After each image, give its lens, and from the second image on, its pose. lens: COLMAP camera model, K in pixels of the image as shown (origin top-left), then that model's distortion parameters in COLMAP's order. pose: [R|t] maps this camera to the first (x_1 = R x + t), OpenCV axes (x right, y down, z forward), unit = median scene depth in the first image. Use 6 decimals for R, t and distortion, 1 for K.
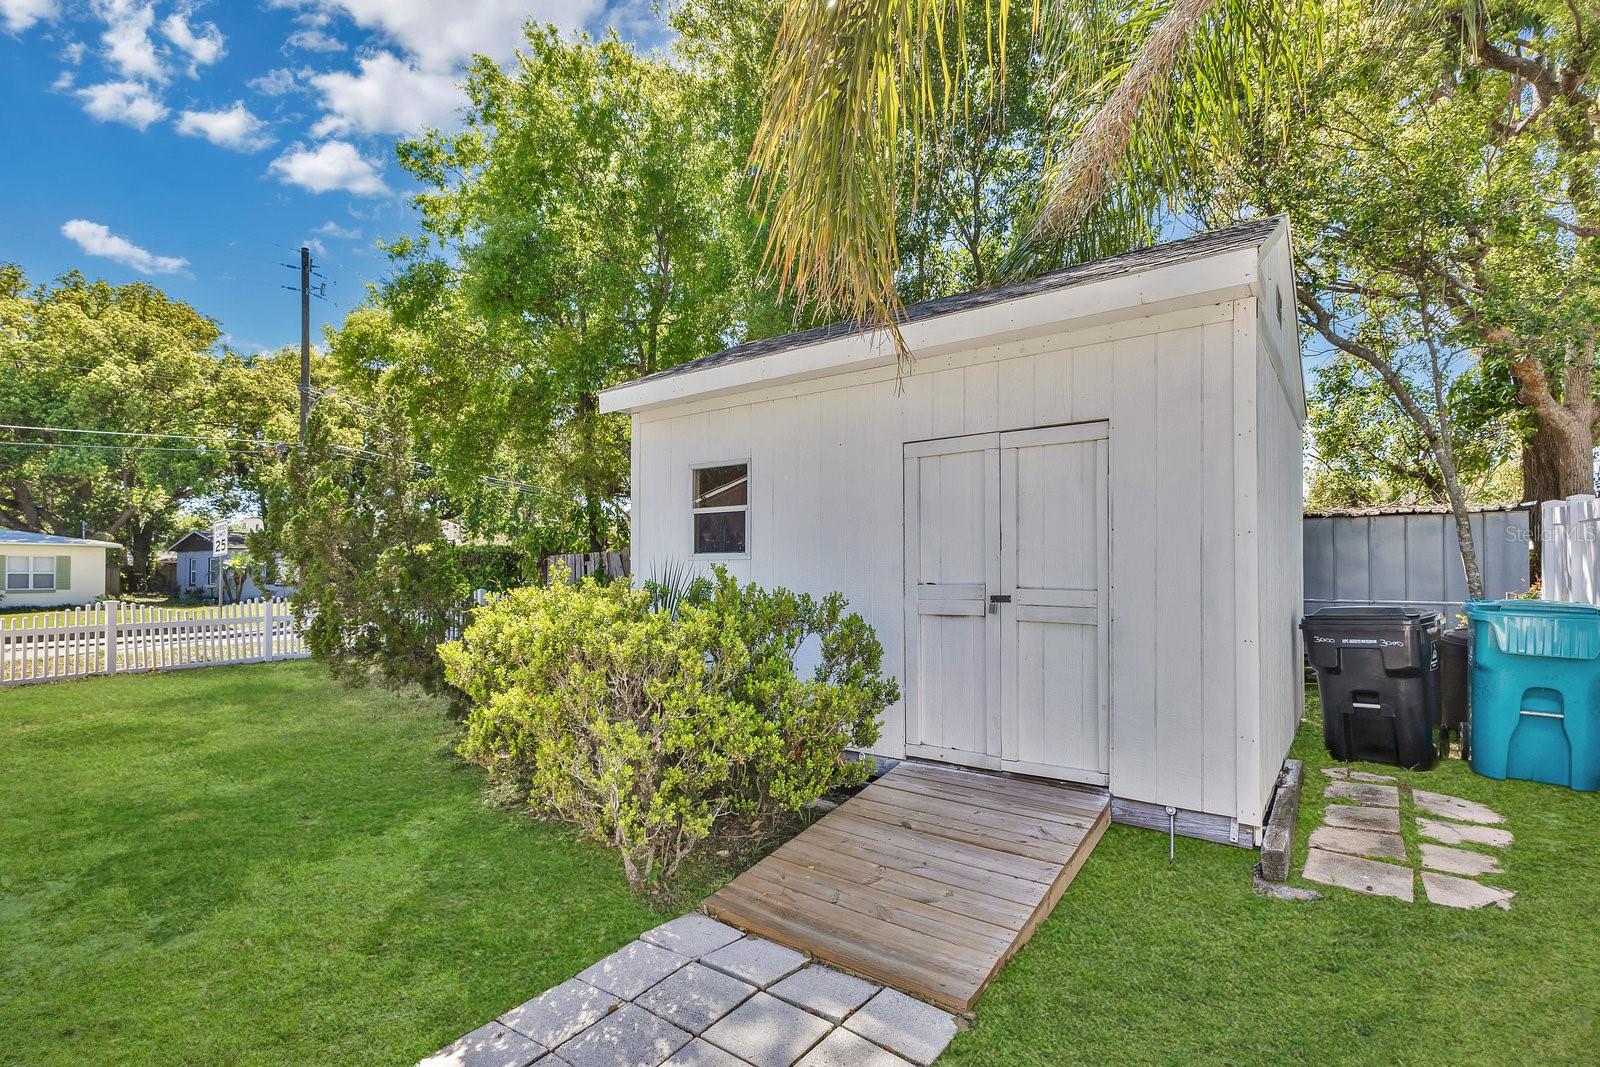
lens RADIAL K [[721.7, 0, 797.8], [0, 721.7, 569.0], [0, 0, 1]] dist [0.001648, 0.000168]
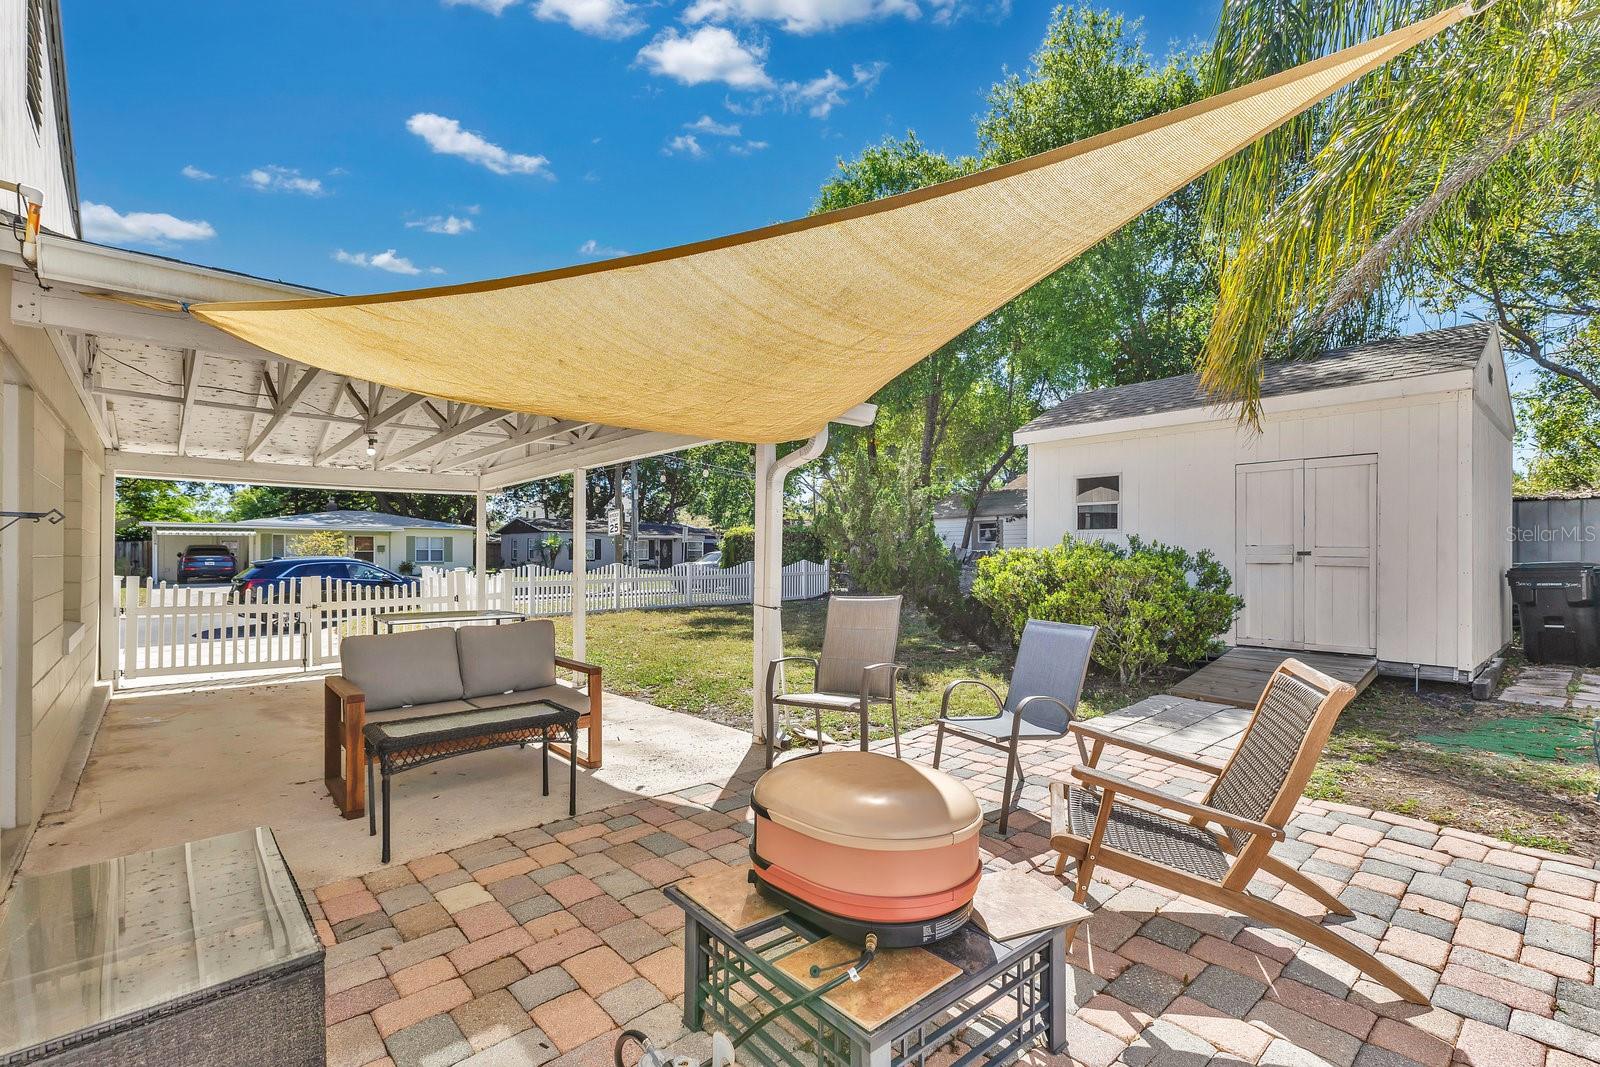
lens RADIAL K [[706.4, 0, 806.1], [0, 706.4, 555.3], [0, 0, 1]] dist [0.002052, 0.000185]
pose [[0.981344, 0.002905, -0.192238, -0.510169], [-0.001764, 0.999980, 0.006102, 0.032838], [0.192252, -0.005649, 0.981329, -0.821283]]
